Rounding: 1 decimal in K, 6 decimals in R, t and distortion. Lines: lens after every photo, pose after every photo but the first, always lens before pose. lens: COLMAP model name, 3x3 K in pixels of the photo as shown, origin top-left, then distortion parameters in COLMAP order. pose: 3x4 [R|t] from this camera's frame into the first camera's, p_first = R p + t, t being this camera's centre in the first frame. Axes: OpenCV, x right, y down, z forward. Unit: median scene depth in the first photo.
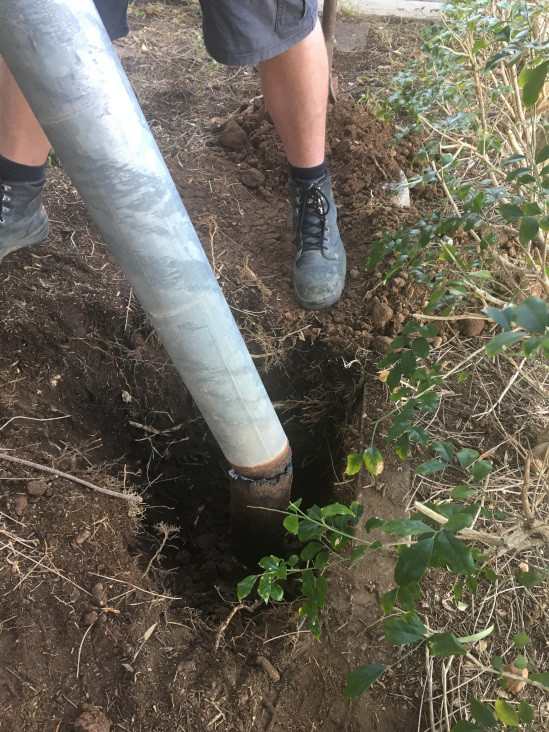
lens RADIAL K [[628.4, 0, 277.6], [0, 628.4, 367.7], [0, 0, 1]] dist [0.067752, -0.067809]
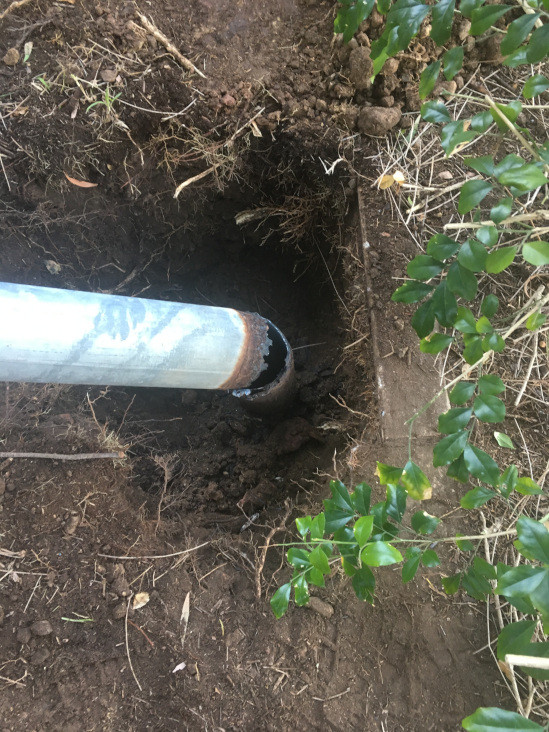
lens RADIAL K [[628.4, 0, 272.9], [0, 628.4, 365.3], [0, 0, 1]] dist [0.067752, -0.067809]
pose [[0.969634, -0.236319, -0.062948, 0.040178], [0.232375, 0.810056, 0.538340, -0.215450], [-0.076229, -0.536621, 0.840373, 0.275923]]
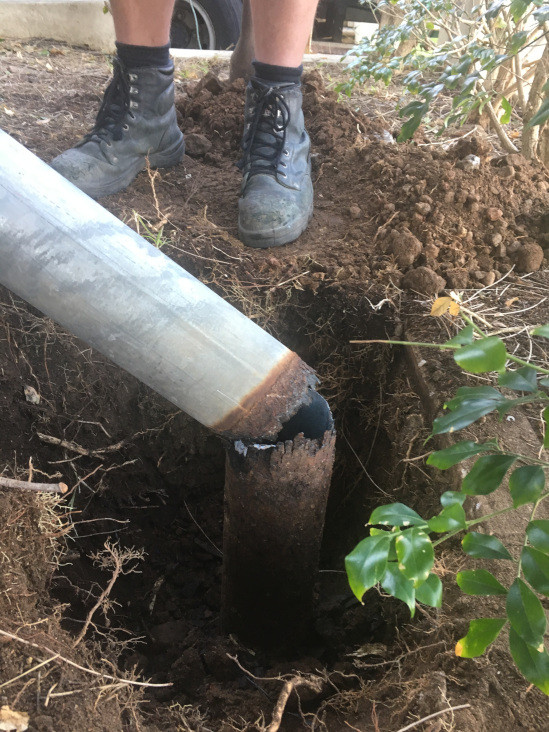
lens RADIAL K [[628.4, 0, 280.2], [0, 628.4, 365.7], [0, 0, 1]] dist [0.067752, -0.067809]
pose [[0.987160, -0.072246, 0.142465, -0.086533], [0.101907, 0.971636, -0.213398, 0.182353], [-0.123007, 0.225176, 0.966522, 0.365302]]
